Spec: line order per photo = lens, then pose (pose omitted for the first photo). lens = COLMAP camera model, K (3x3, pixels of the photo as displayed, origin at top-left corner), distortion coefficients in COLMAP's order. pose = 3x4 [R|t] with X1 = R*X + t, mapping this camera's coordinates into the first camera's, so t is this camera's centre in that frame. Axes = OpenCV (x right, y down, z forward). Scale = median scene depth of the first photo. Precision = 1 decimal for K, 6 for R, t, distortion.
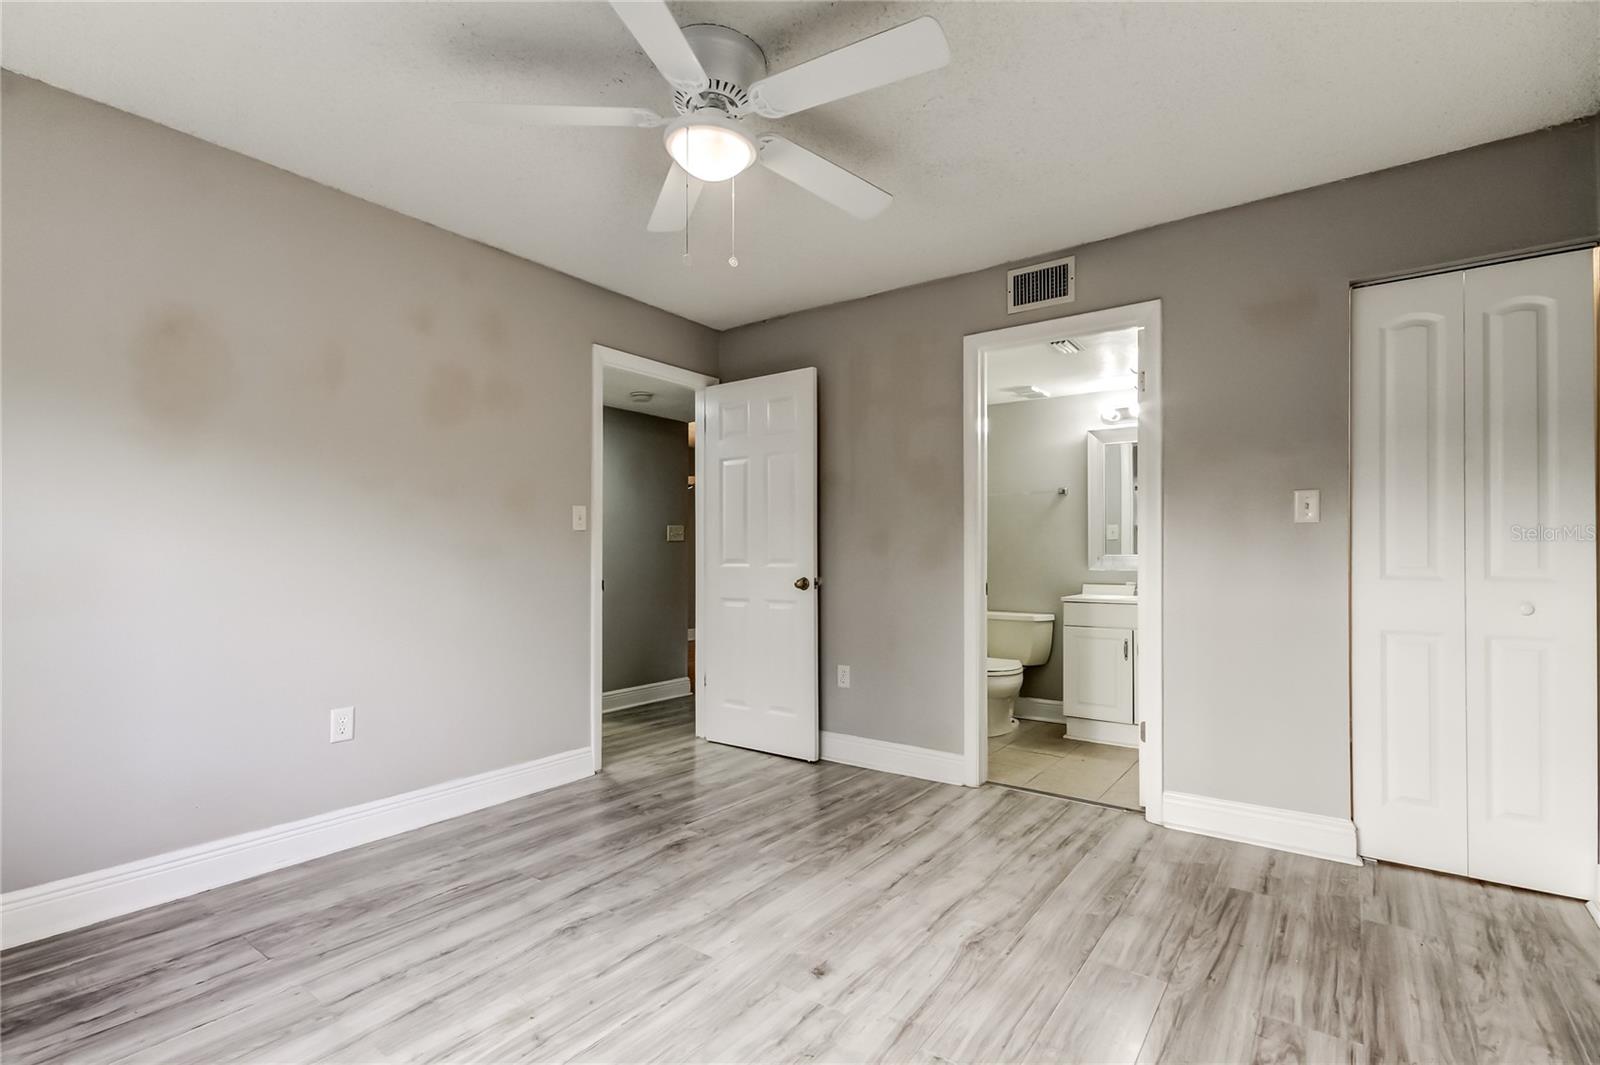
lens RADIAL K [[748.6, 0, 804.6], [0, 748.6, 549.3], [0, 0, 1]] dist [0.020057, -0.004855]
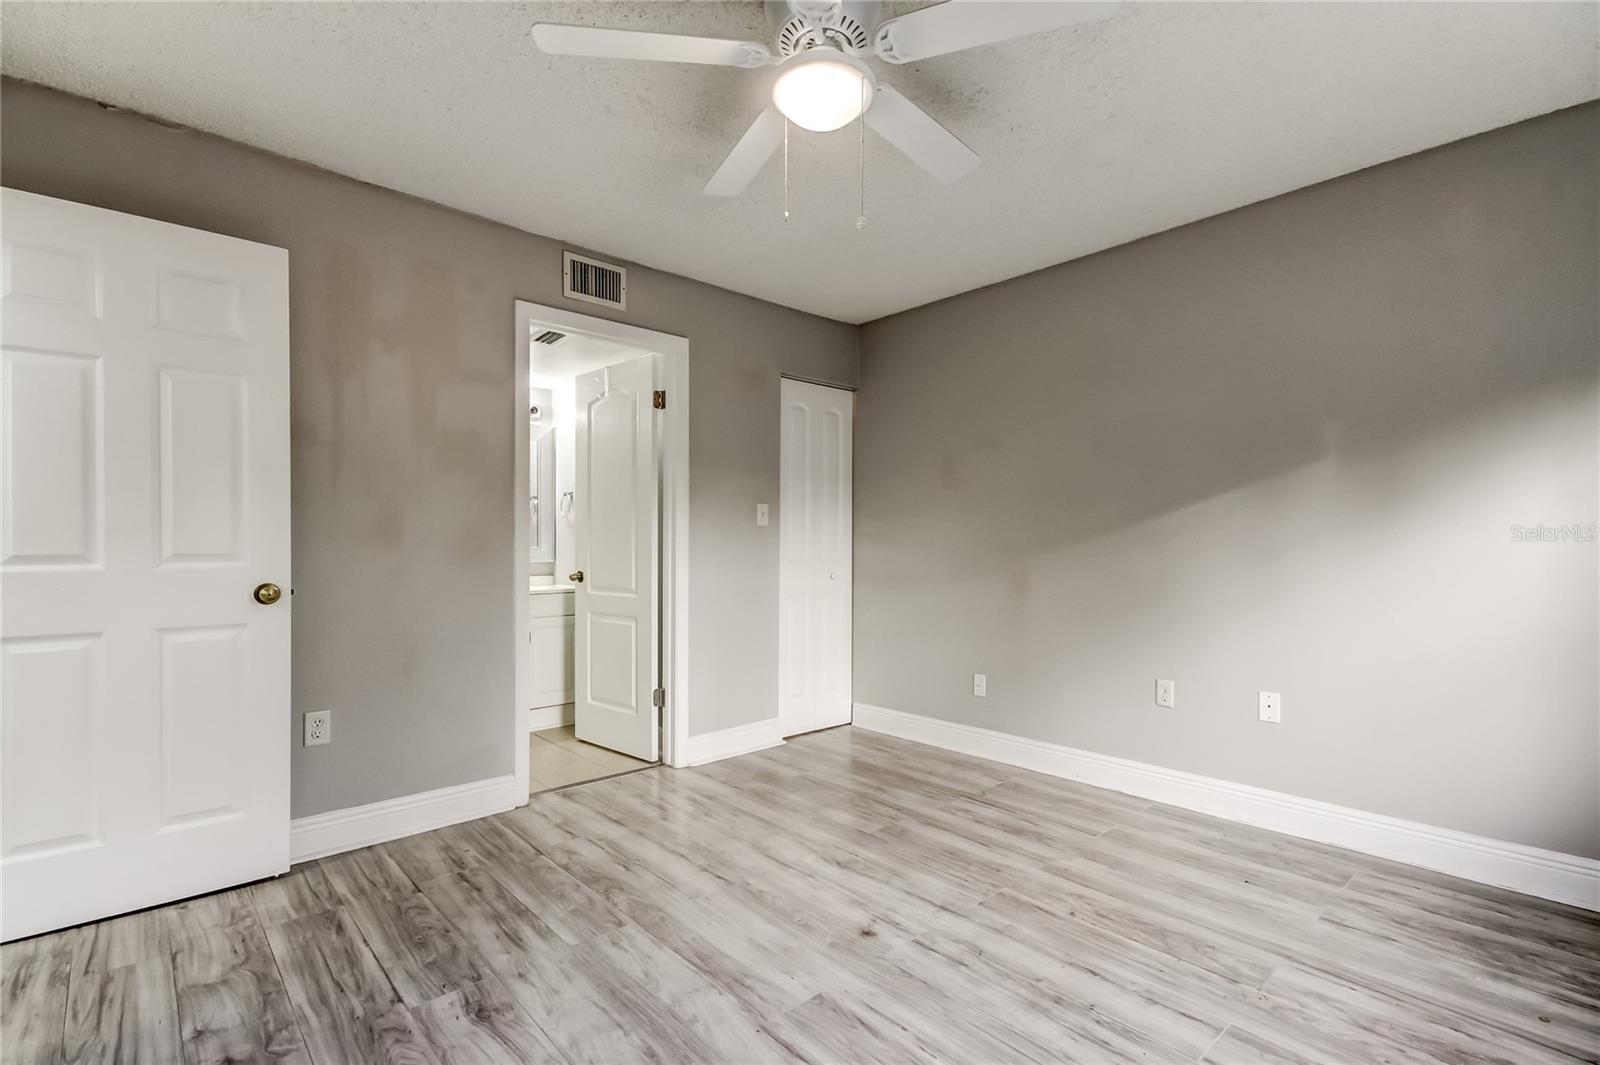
lens RADIAL K [[748.6, 0, 805.4], [0, 748.6, 545.4], [0, 0, 1]] dist [0.020057, -0.004855]
pose [[0.187191, 0.003392, 0.982318, -0.740087], [-0.004771, 0.999985, -0.002544, 0.007835], [-0.982312, -0.004210, 0.187204, 0.623154]]
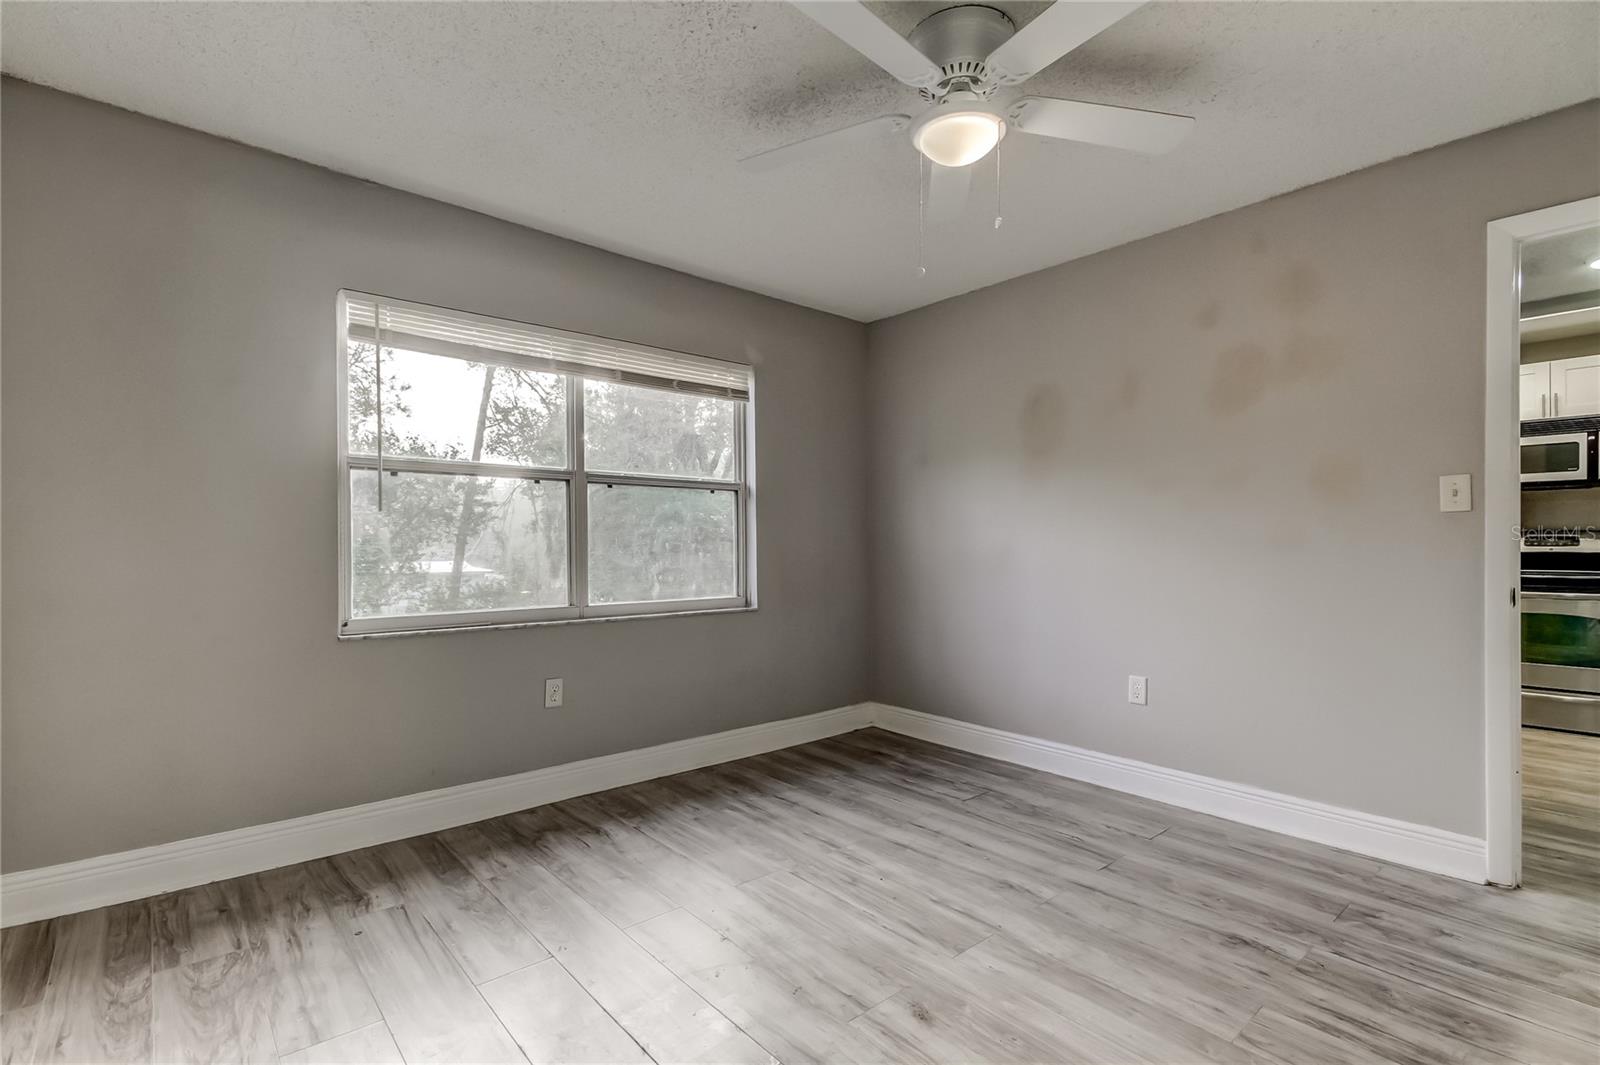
lens RADIAL K [[748.6, 0, 794.4], [0, 748.6, 542.6], [0, 0, 1]] dist [0.020057, -0.004855]
pose [[-0.215516, 0.003782, -0.976493, 0.647056], [0.000487, 0.999993, 0.003765, 0.000238], [0.976500, 0.000336, -0.215516, 0.732821]]
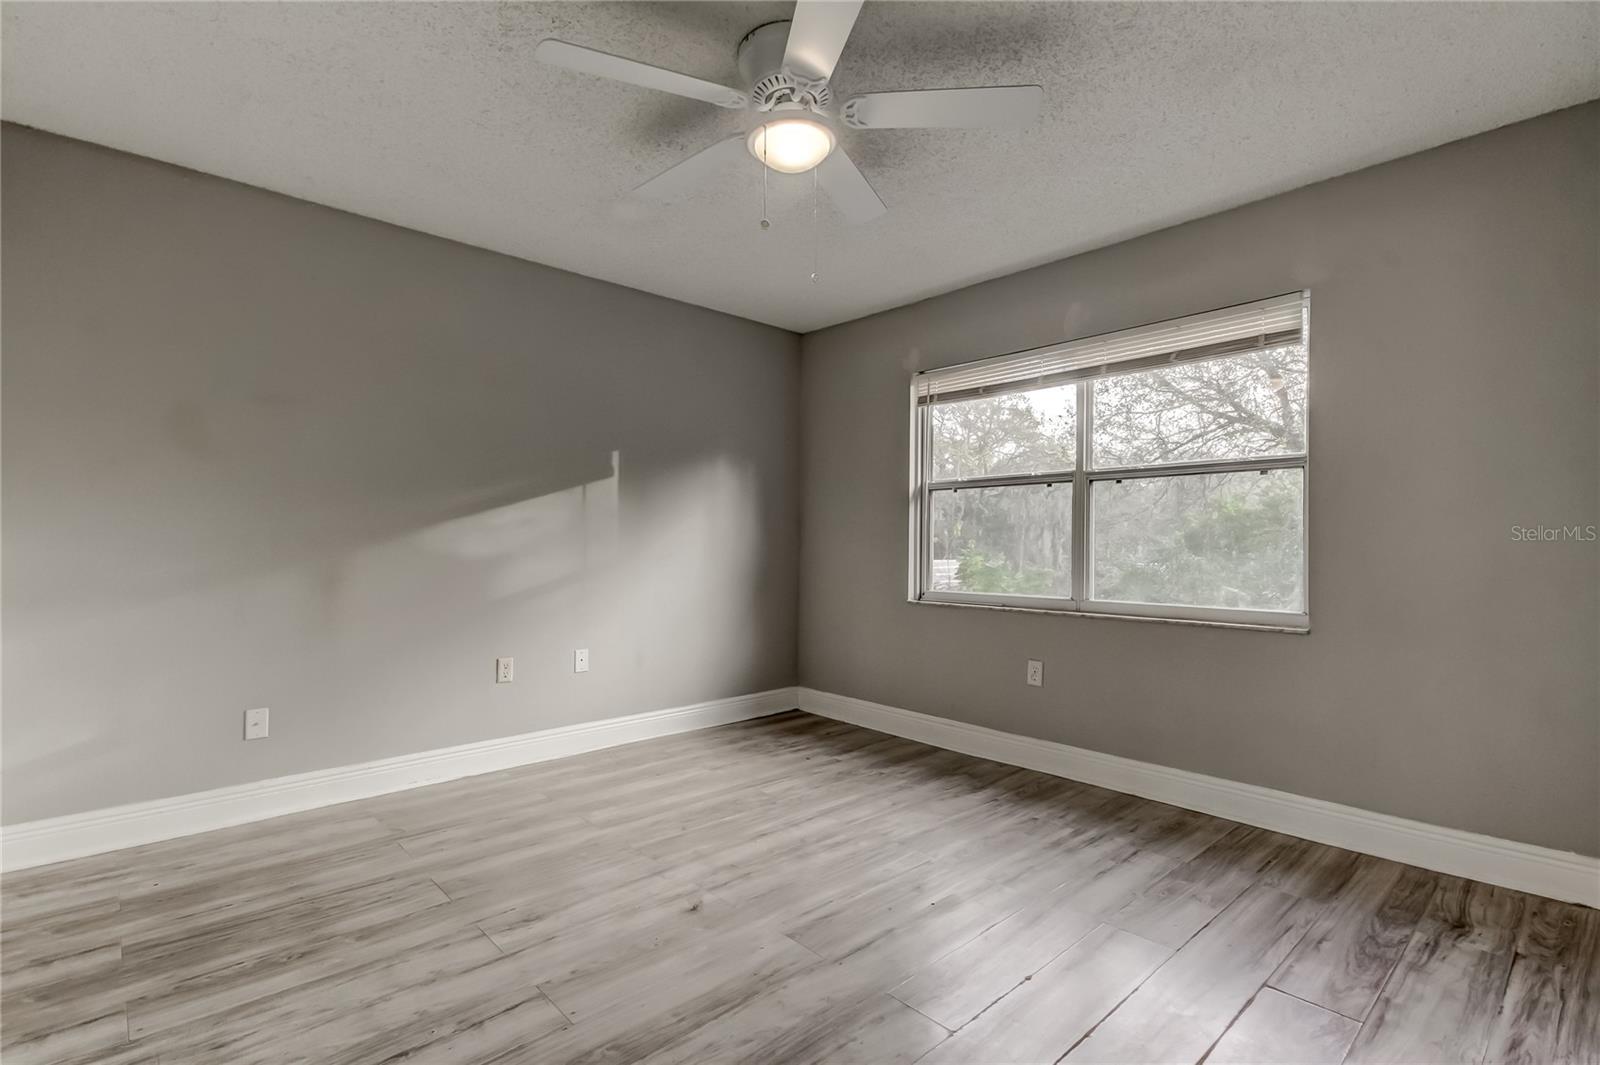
lens RADIAL K [[748.6, 0, 823.5], [0, 748.6, 549.3], [0, 0, 1]] dist [0.020057, -0.004855]
pose [[-0.986942, -0.005056, 0.160994, -0.243658], [-0.003868, 0.999963, 0.007693, 0.013407], [-0.161027, 0.006970, -0.986925, 1.452071]]
